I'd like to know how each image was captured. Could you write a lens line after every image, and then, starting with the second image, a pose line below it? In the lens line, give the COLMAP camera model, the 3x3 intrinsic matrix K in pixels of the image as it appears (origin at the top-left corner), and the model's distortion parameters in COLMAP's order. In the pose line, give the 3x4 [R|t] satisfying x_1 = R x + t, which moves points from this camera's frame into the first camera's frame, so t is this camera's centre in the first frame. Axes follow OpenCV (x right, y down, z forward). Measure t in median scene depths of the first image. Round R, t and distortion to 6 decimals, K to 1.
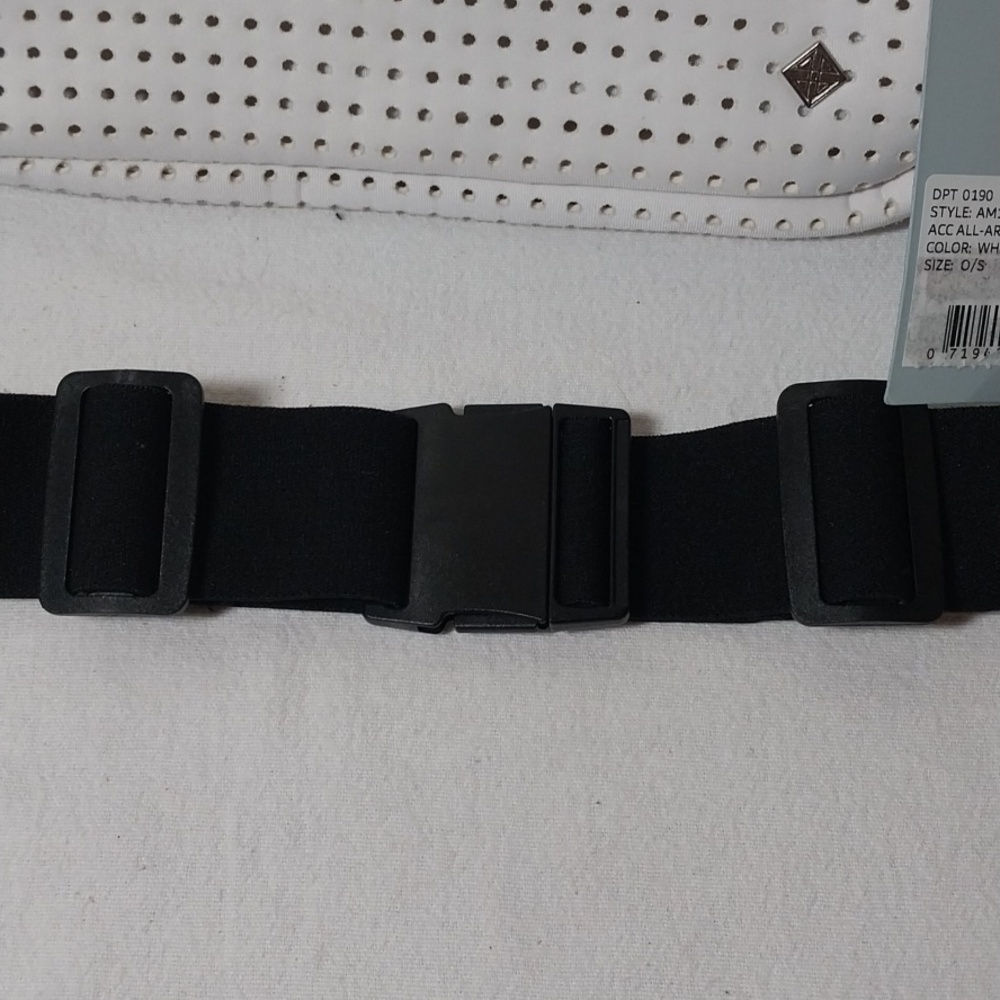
lens RADIAL K [[1583.6, 0, 515.5], [0, 1583.6, 485.6], [0, 0, 1]] dist [0.082352, 0.000000]
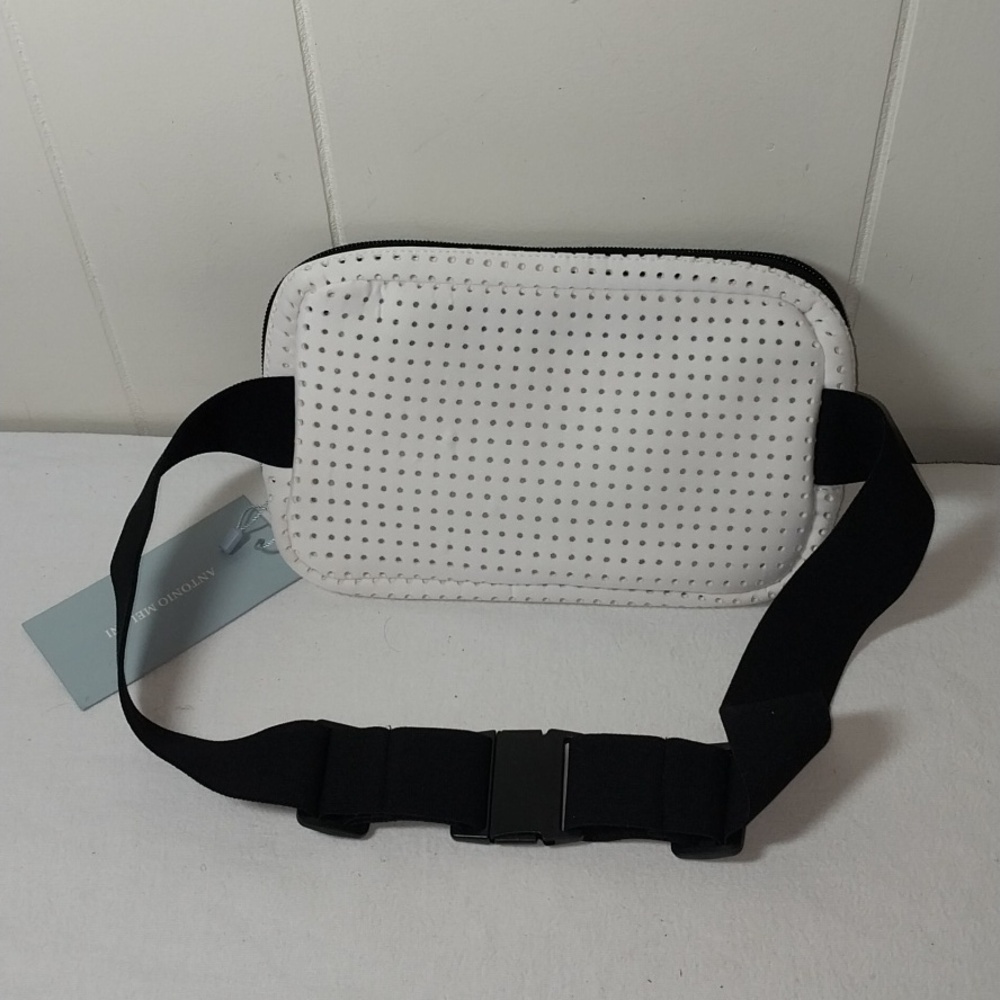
lens RADIAL K [[1583.6, 0, 496.0], [0, 1583.6, 492.8], [0, 0, 1]] dist [0.082352, 0.000000]
pose [[0.997440, -0.002924, -0.071450, 0.058222], [-0.014597, 0.969798, -0.243471, 0.248750], [0.070004, 0.243891, 0.967273, -1.010622]]
